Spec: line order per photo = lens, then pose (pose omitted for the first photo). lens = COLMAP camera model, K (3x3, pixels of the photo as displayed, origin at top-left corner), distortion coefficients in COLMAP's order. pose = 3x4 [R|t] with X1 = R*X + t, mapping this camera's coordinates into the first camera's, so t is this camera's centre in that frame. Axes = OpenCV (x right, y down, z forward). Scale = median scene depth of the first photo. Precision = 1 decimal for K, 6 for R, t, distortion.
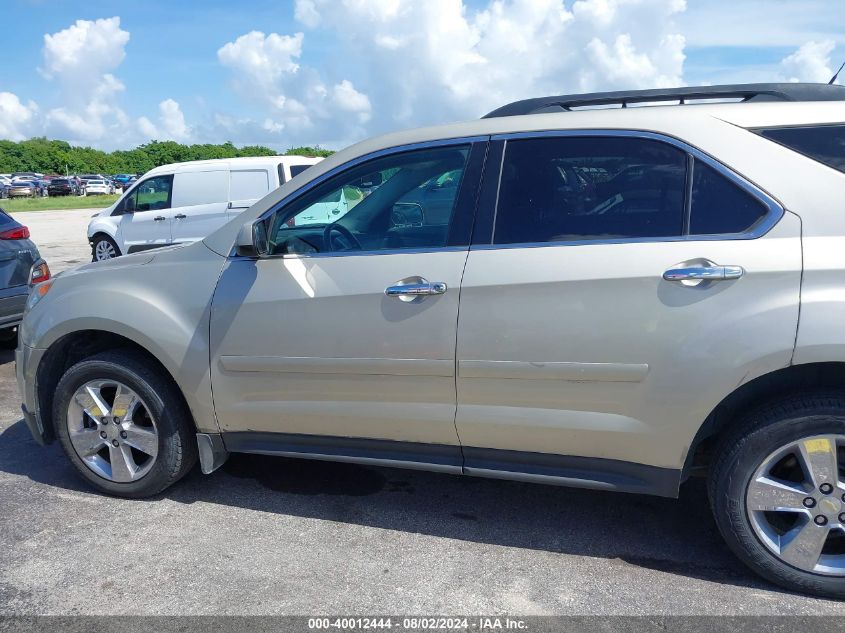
lens RADIAL K [[684.3, 0, 422.5], [0, 684.3, 316.5], [0, 0, 1]] dist [0.037222, -0.002490]
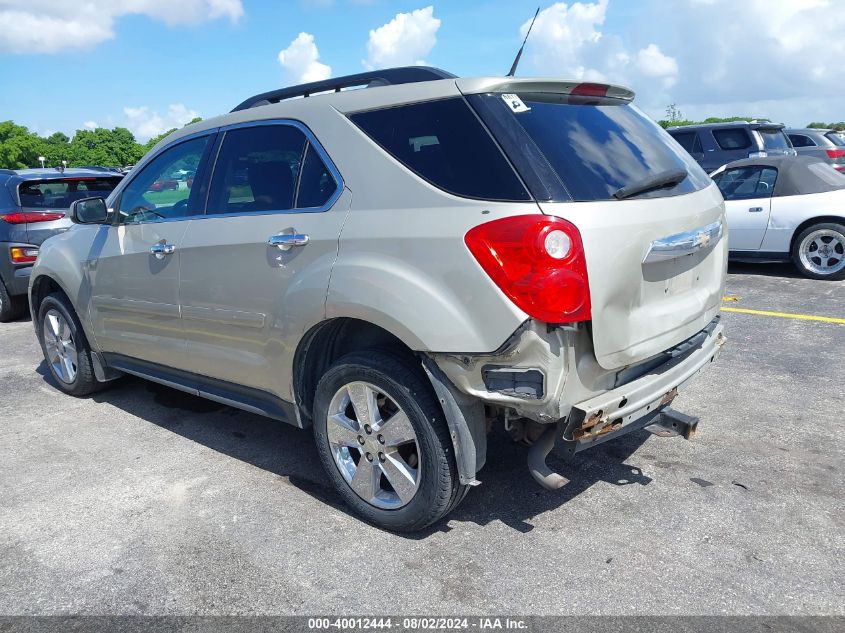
lens RADIAL K [[691.3, 0, 415.7], [0, 691.3, 311.6], [0, 0, 1]] dist [0.026048, -0.014680]
pose [[0.913236, 0.063123, -0.402512, 0.961022], [-0.051966, 0.997903, 0.038592, 0.003317], [0.404104, -0.014326, 0.914601, -0.015834]]
